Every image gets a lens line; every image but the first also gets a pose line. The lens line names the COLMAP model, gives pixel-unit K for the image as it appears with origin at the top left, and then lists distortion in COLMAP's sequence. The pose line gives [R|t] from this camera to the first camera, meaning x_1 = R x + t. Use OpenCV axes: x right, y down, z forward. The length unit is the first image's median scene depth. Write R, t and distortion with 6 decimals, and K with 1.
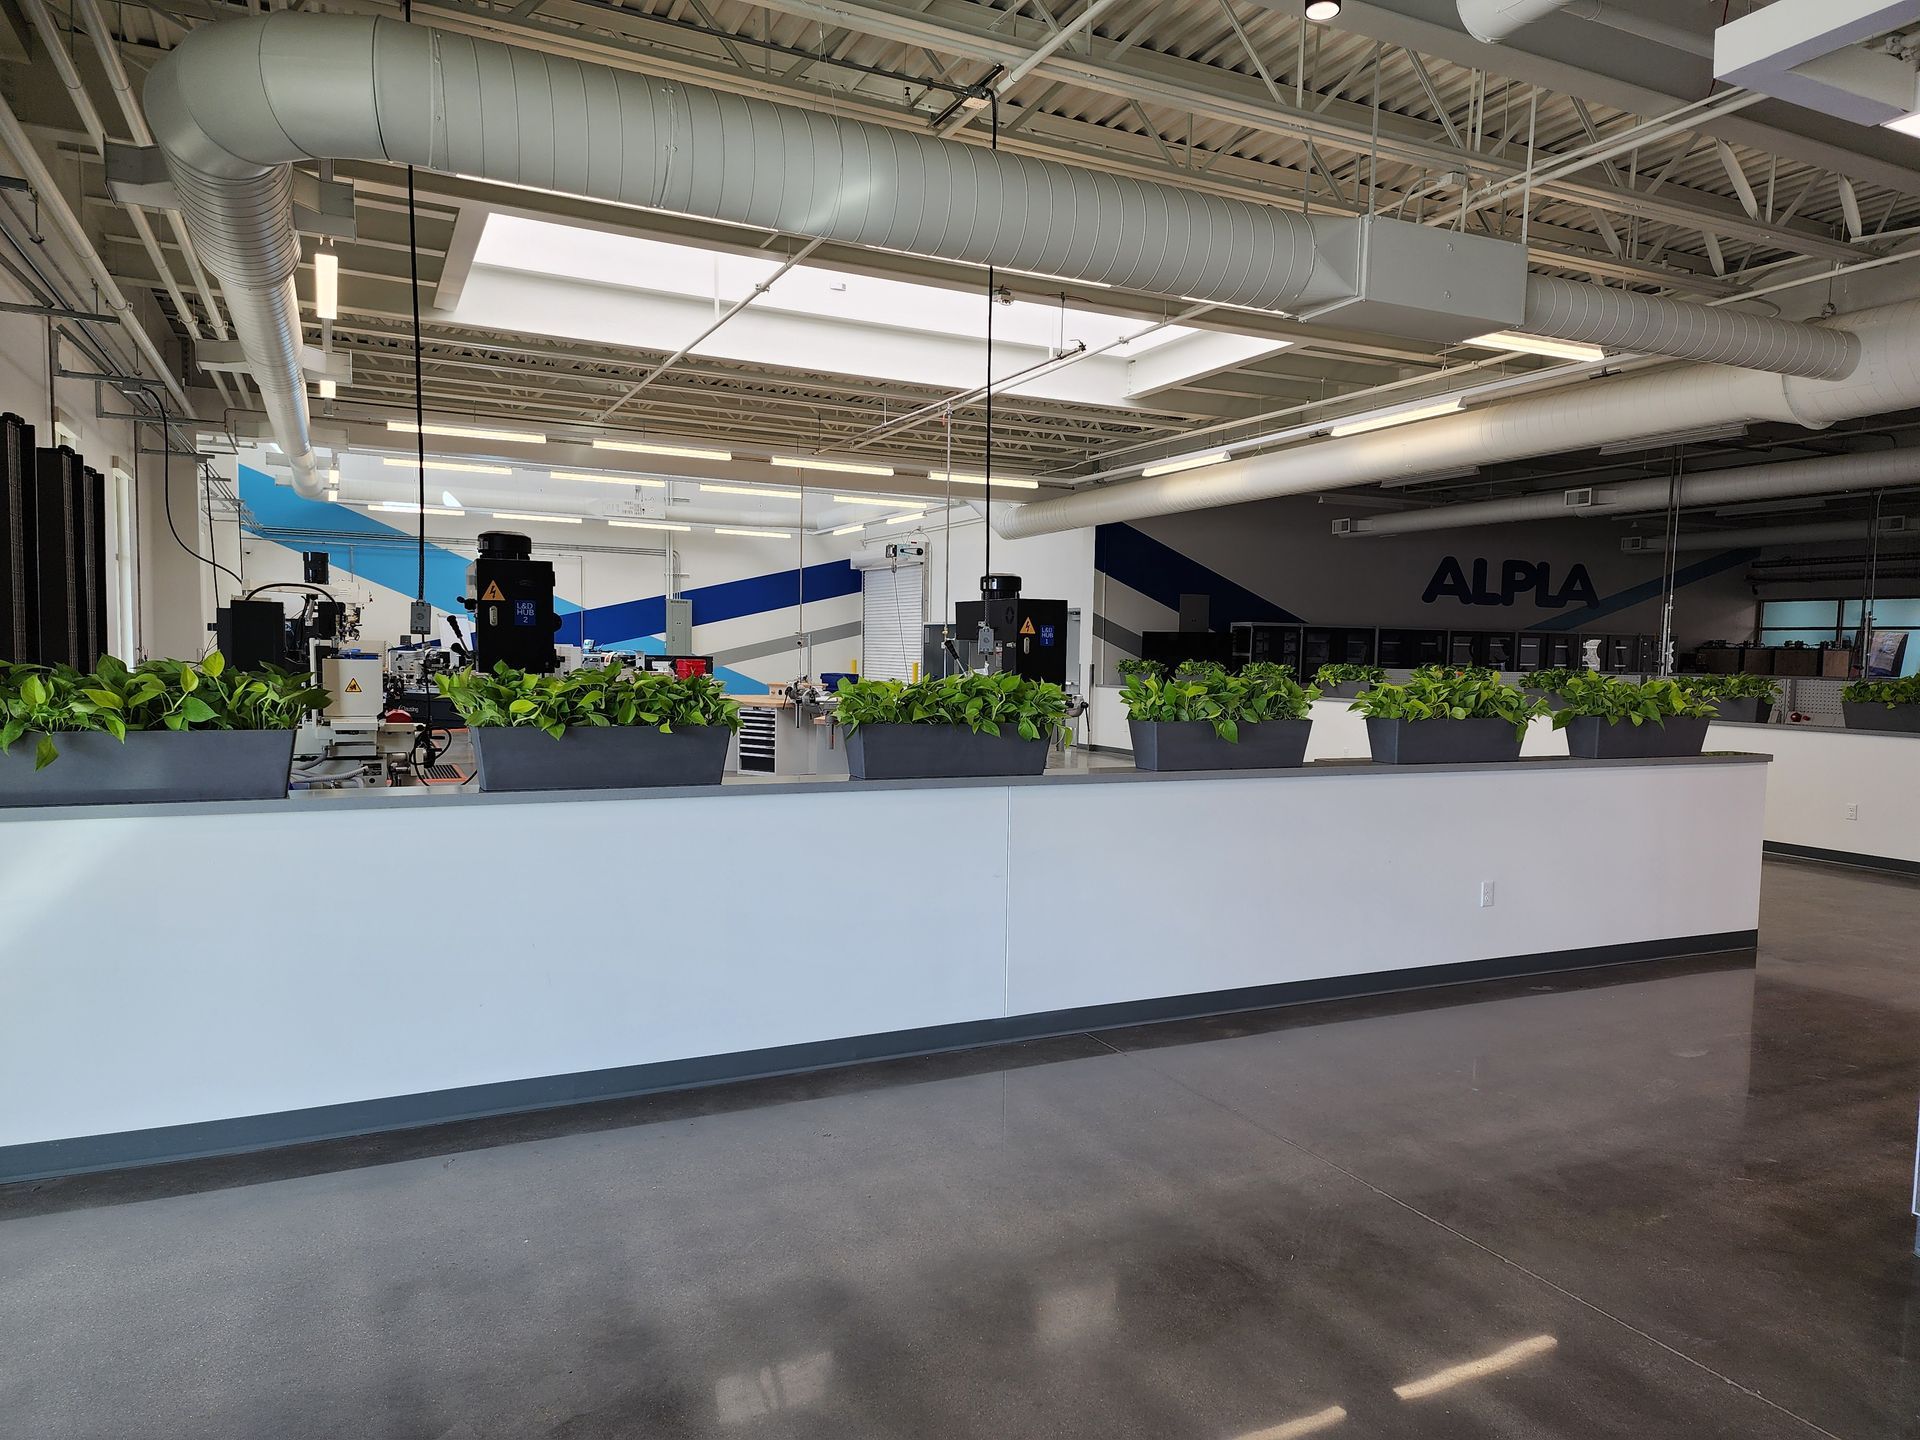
lens RADIAL K [[1265.7, 0, 956.4], [0, 1265.7, 728.6], [0, 0, 1]] dist [0.003915, -0.000346]
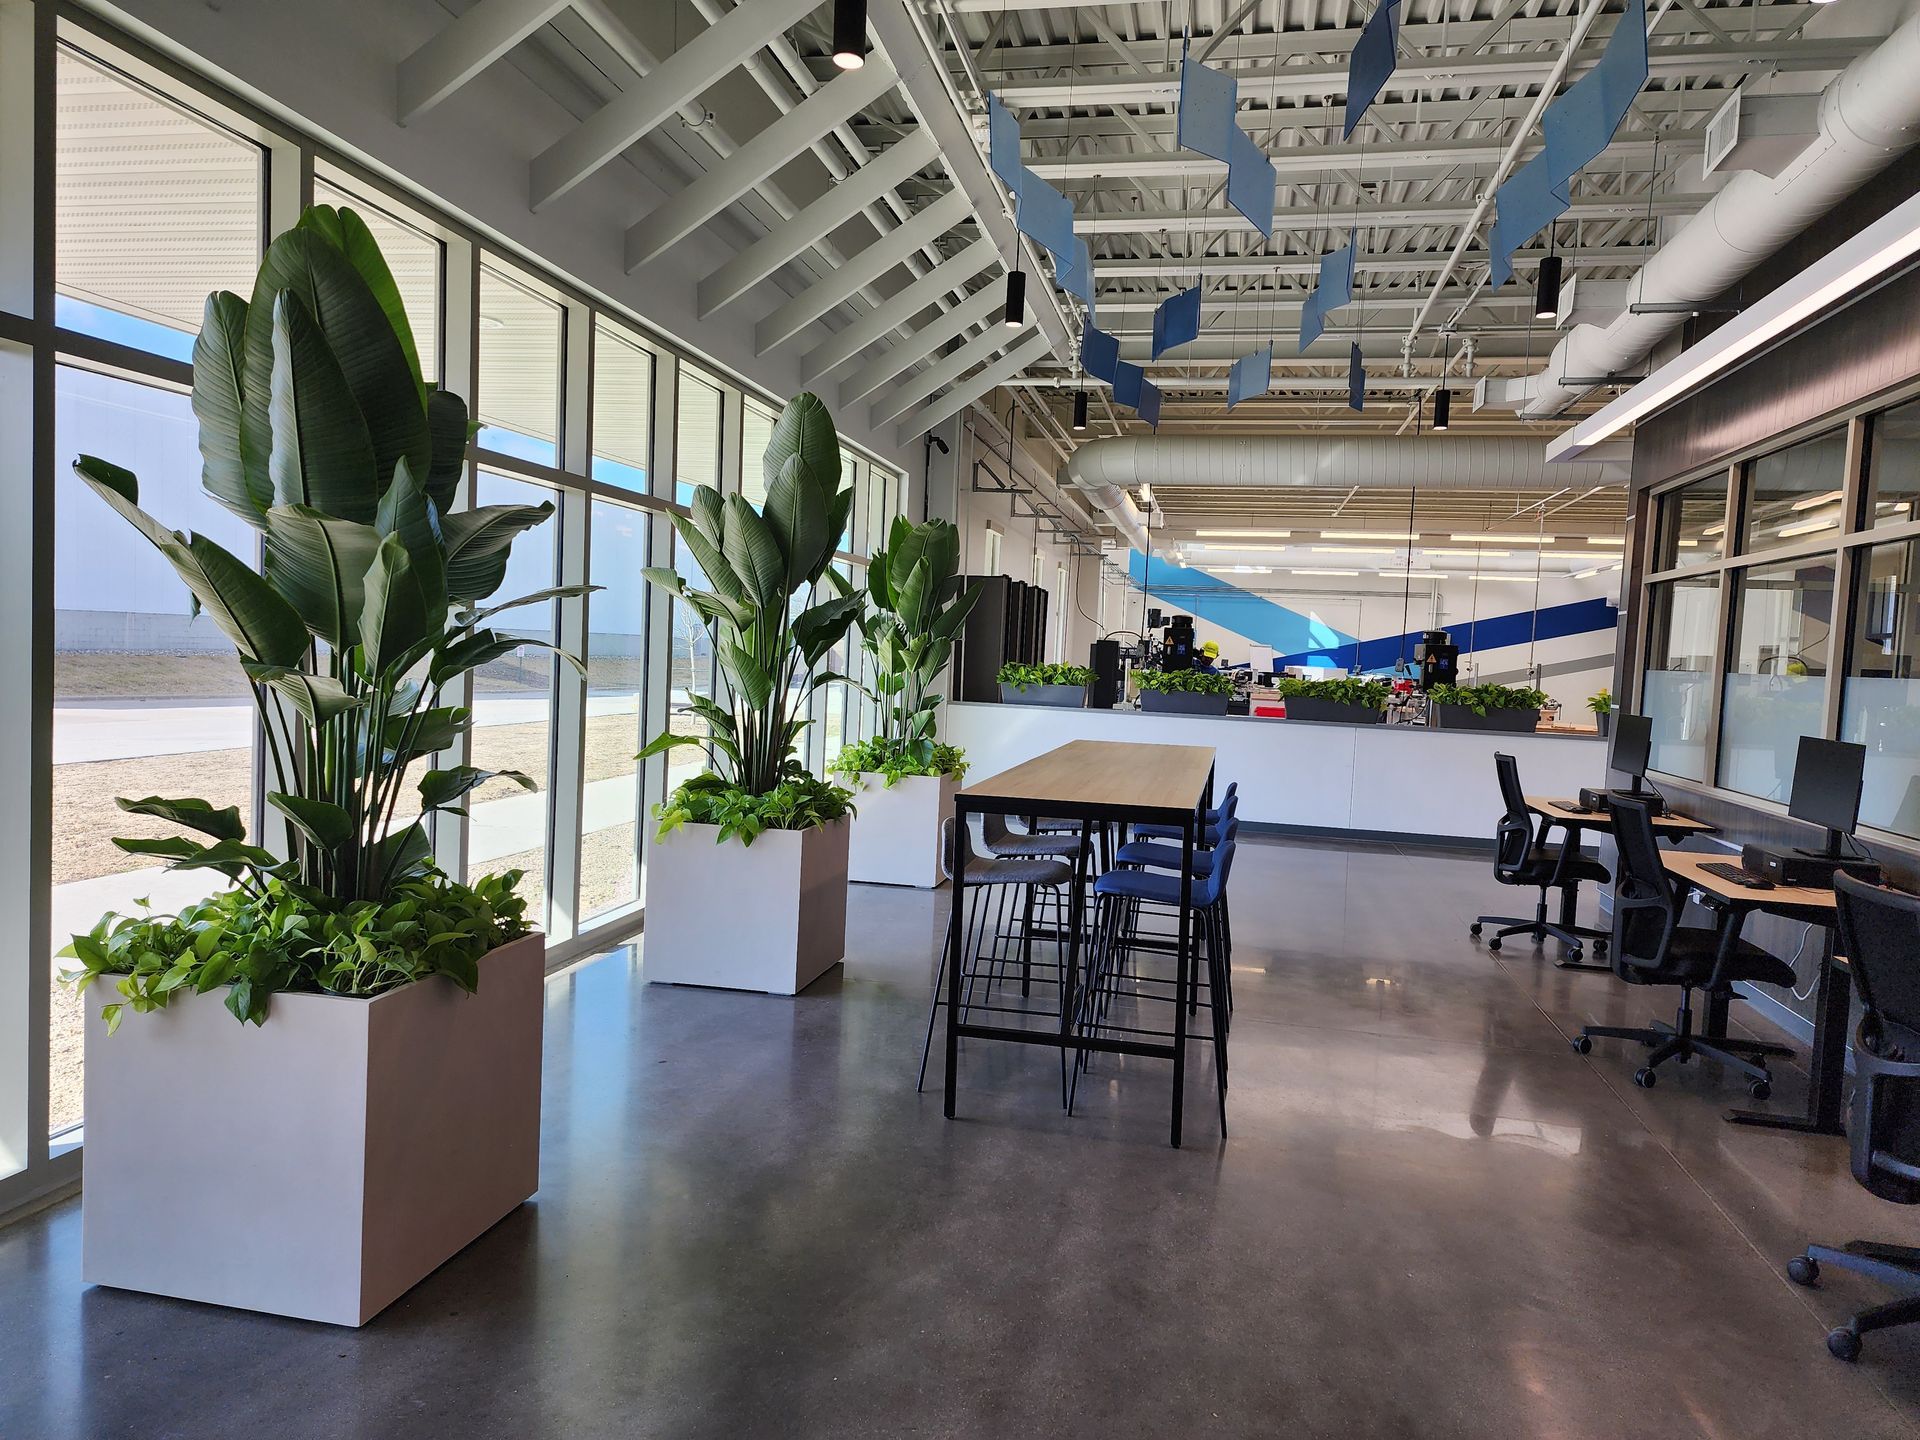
lens RADIAL K [[1265.7, 0, 963.0], [0, 1265.7, 723.0], [0, 0, 1]] dist [0.003915, -0.000346]
pose [[0.780980, 0.054159, -0.622204, 0.890850], [-0.067823, 0.997696, 0.001713, 0.079519], [0.620863, 0.040862, 0.782853, -1.227450]]
